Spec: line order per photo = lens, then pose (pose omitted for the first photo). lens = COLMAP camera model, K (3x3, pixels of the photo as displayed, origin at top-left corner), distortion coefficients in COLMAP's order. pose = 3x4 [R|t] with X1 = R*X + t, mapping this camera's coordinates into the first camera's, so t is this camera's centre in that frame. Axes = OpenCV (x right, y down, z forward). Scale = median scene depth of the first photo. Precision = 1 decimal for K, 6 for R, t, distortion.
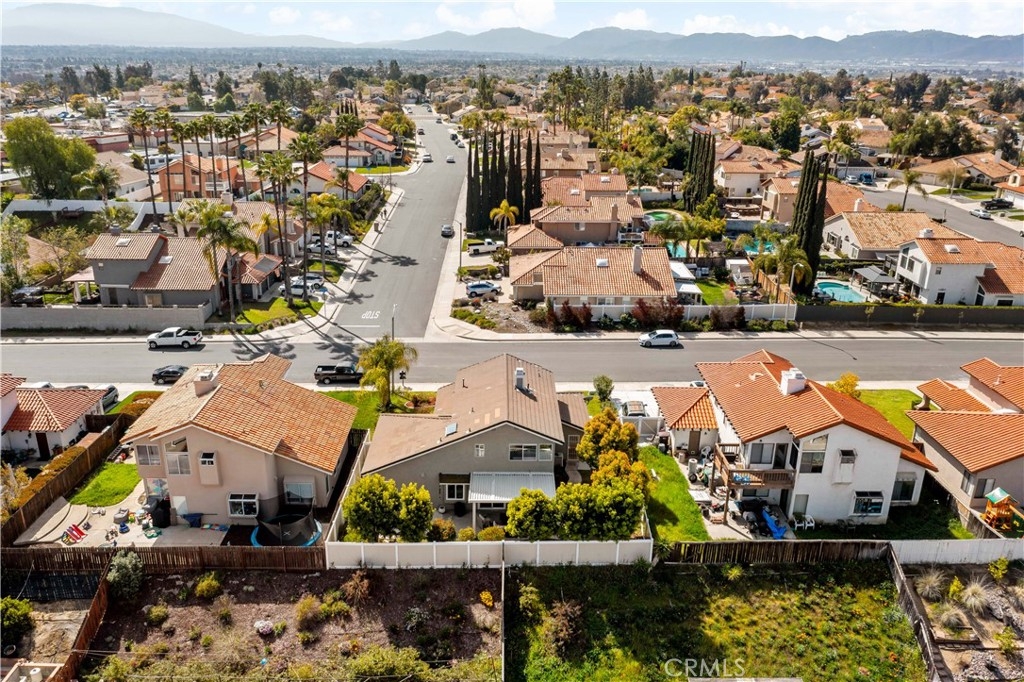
lens RADIAL K [[827.9, 0, 524.9], [0, 827.9, 354.0], [0, 0, 1]] dist [-0.018255, 0.011990]
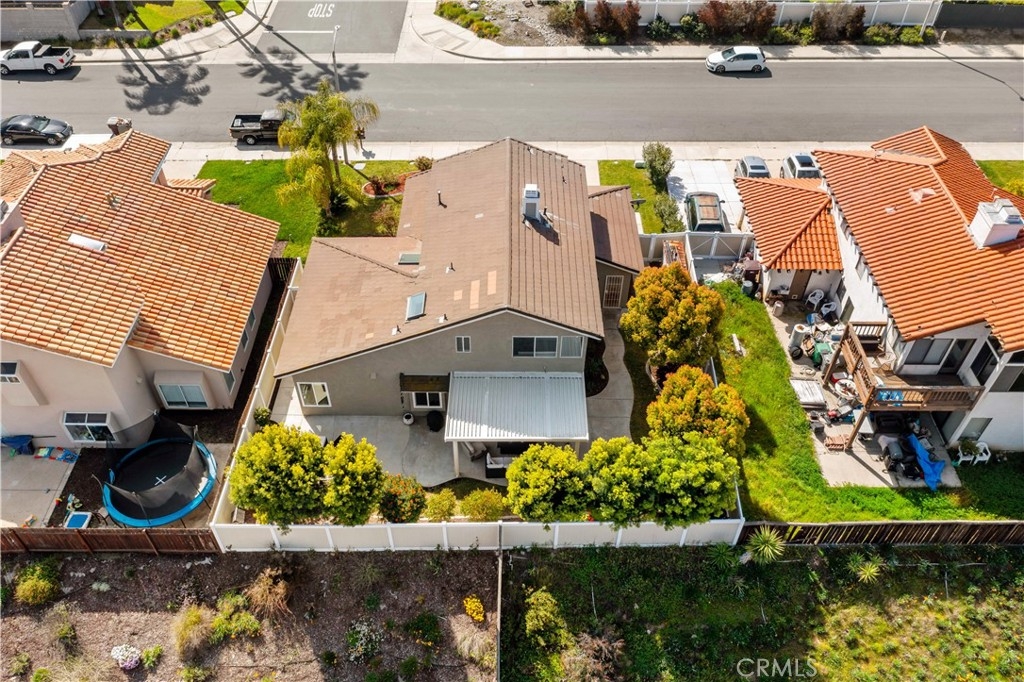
lens RADIAL K [[827.9, 0, 524.9], [0, 827.9, 354.0], [0, 0, 1]] dist [-0.018255, 0.011990]
pose [[0.999798, 0.012918, -0.015378, -0.000101], [-0.005420, 0.910835, 0.412735, -0.126929], [0.019339, -0.412569, 0.910721, 0.443047]]
